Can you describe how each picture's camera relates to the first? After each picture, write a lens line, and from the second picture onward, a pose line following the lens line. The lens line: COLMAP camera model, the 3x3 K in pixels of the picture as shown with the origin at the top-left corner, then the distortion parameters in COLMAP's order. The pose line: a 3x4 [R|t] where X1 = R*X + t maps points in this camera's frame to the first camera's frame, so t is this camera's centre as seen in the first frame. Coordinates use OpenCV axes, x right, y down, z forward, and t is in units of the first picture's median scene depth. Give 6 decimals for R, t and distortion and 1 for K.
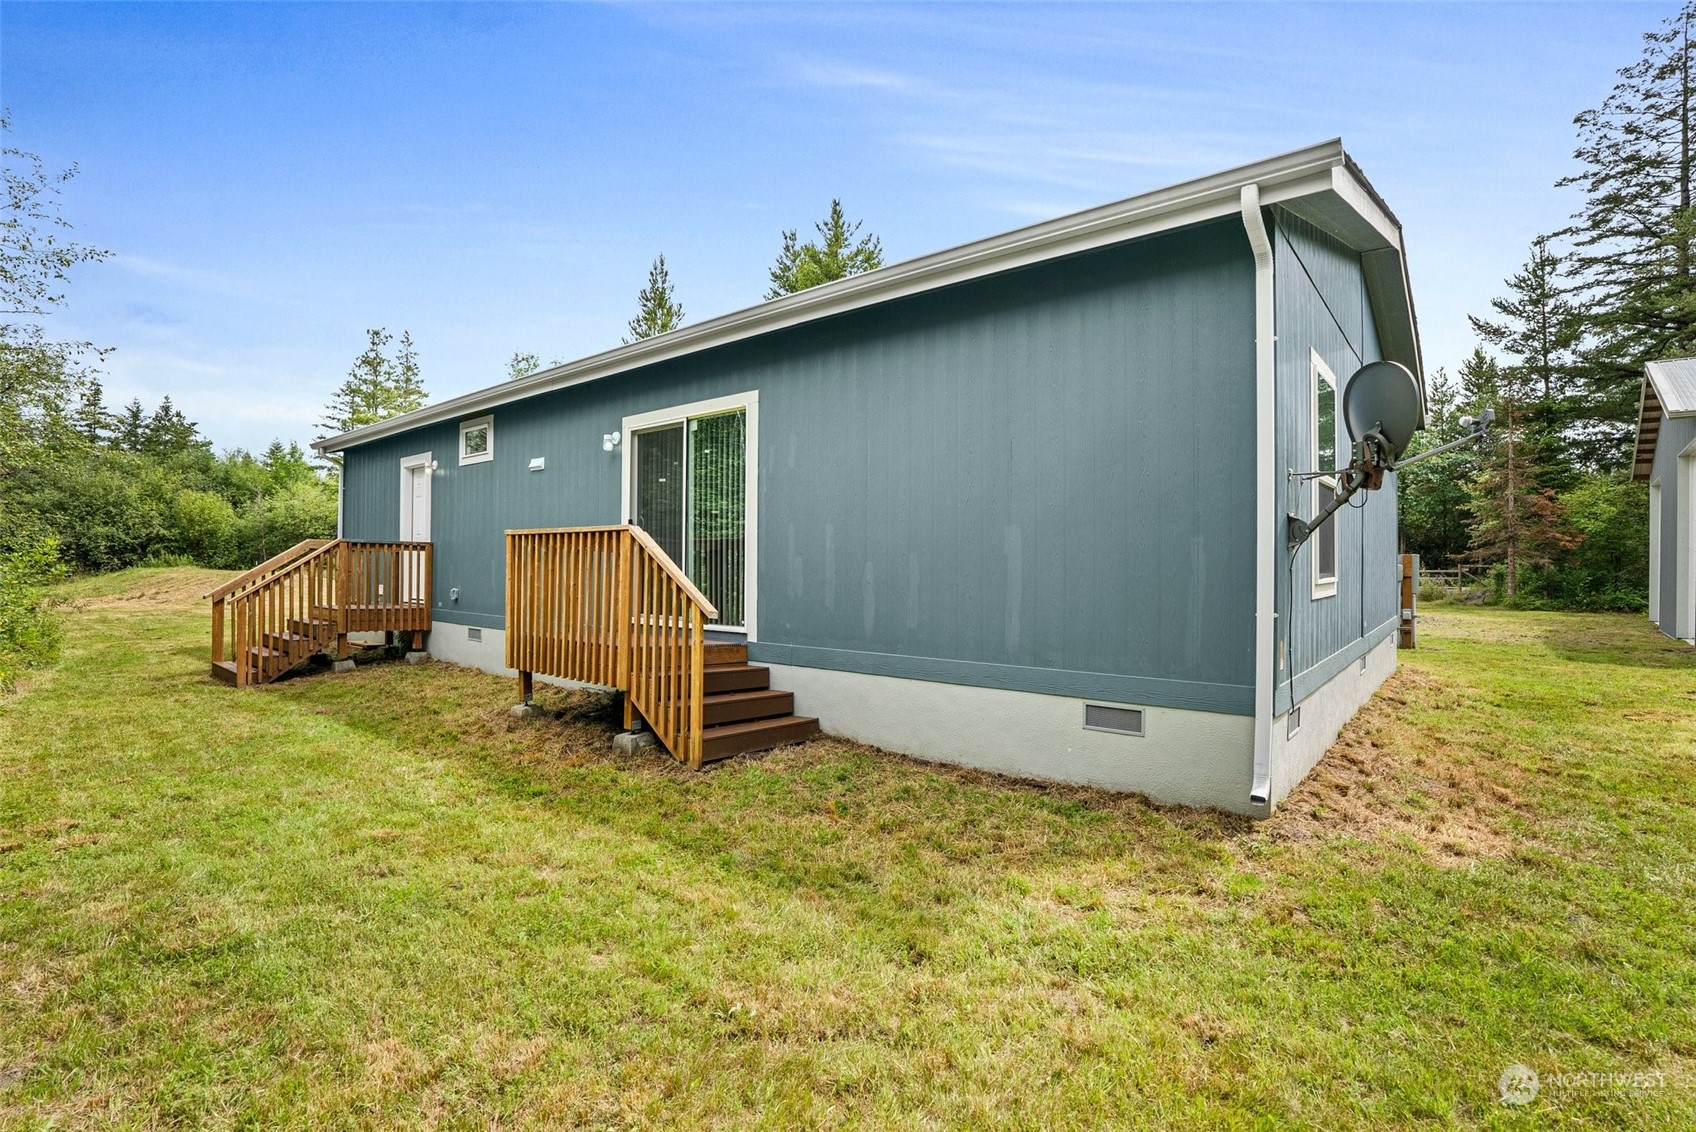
lens RADIAL K [[817.7, 0, 848.0], [0, 817.7, 566.0], [0, 0, 1]] dist [-0.028464, 0.000503]
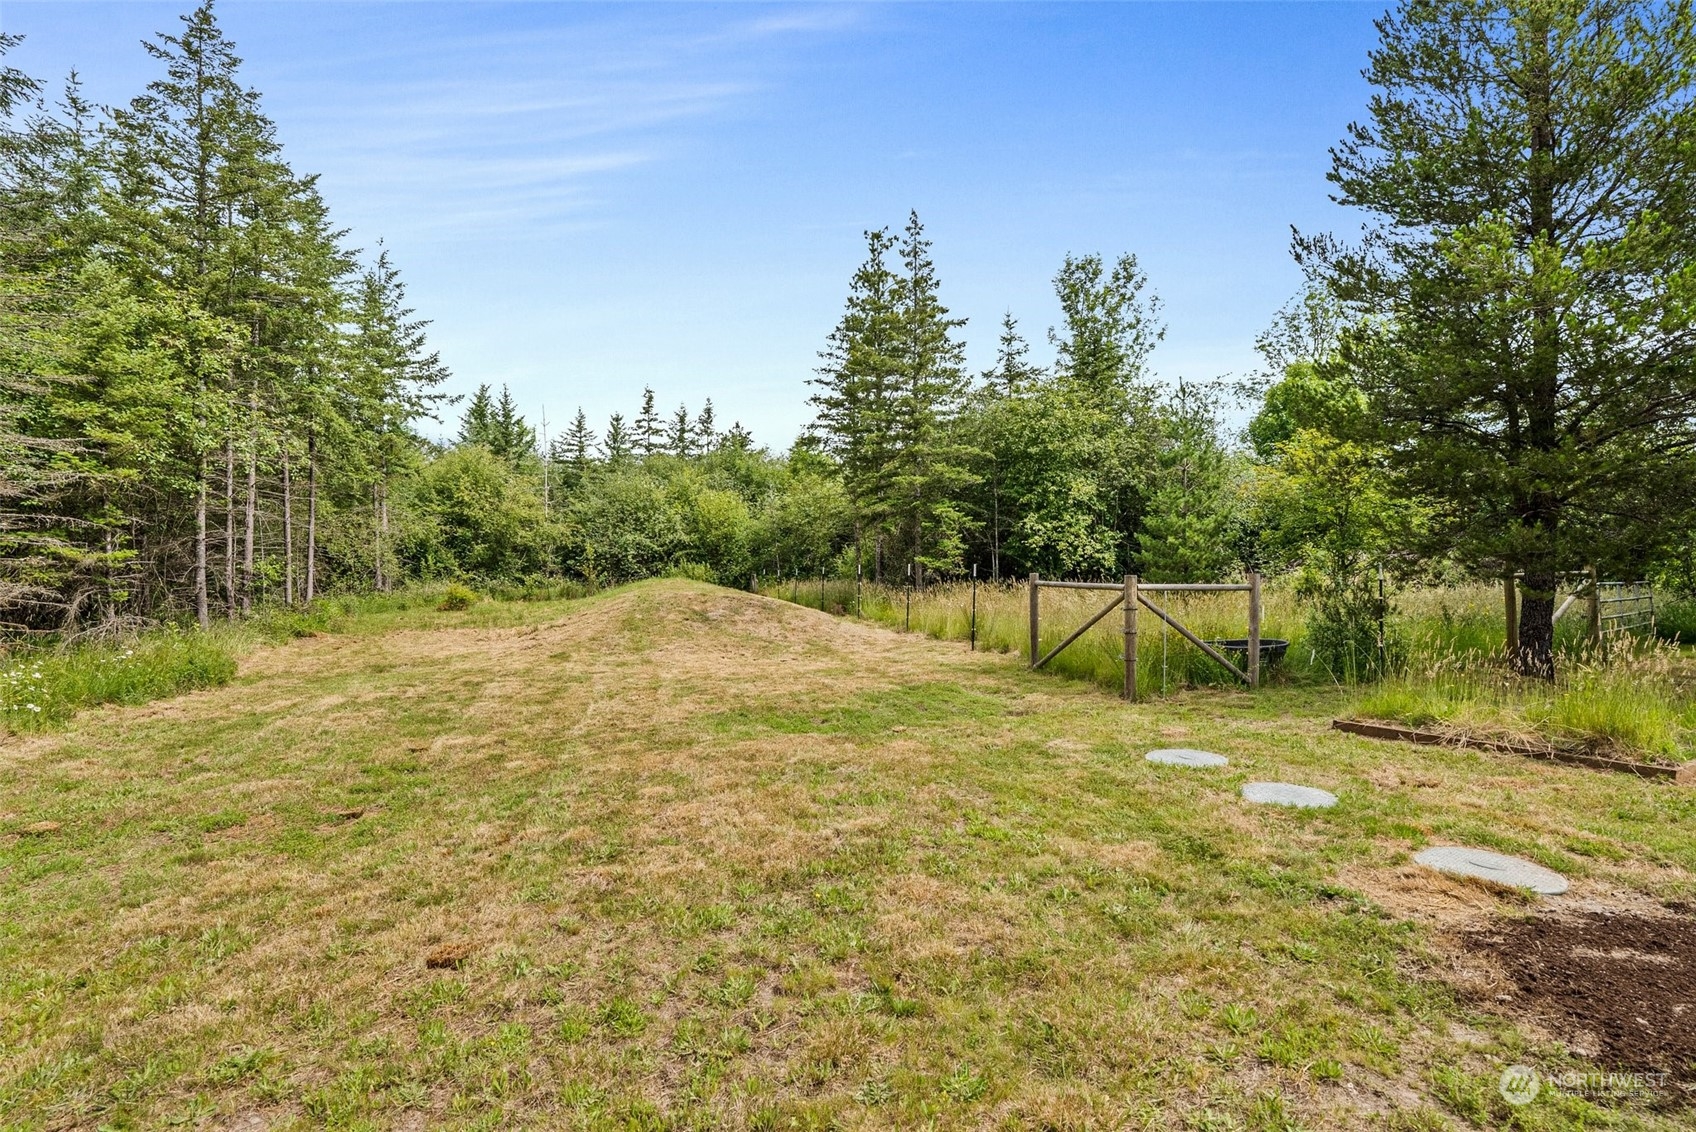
lens RADIAL K [[817.7, 0, 848.0], [0, 817.7, 566.0], [0, 0, 1]] dist [-0.028464, 0.000503]
pose [[0.812461, -0.010466, -0.582921, -0.184044], [0.010998, 0.999936, -0.002625, -0.006850], [0.582912, -0.004278, 0.812524, 0.380737]]
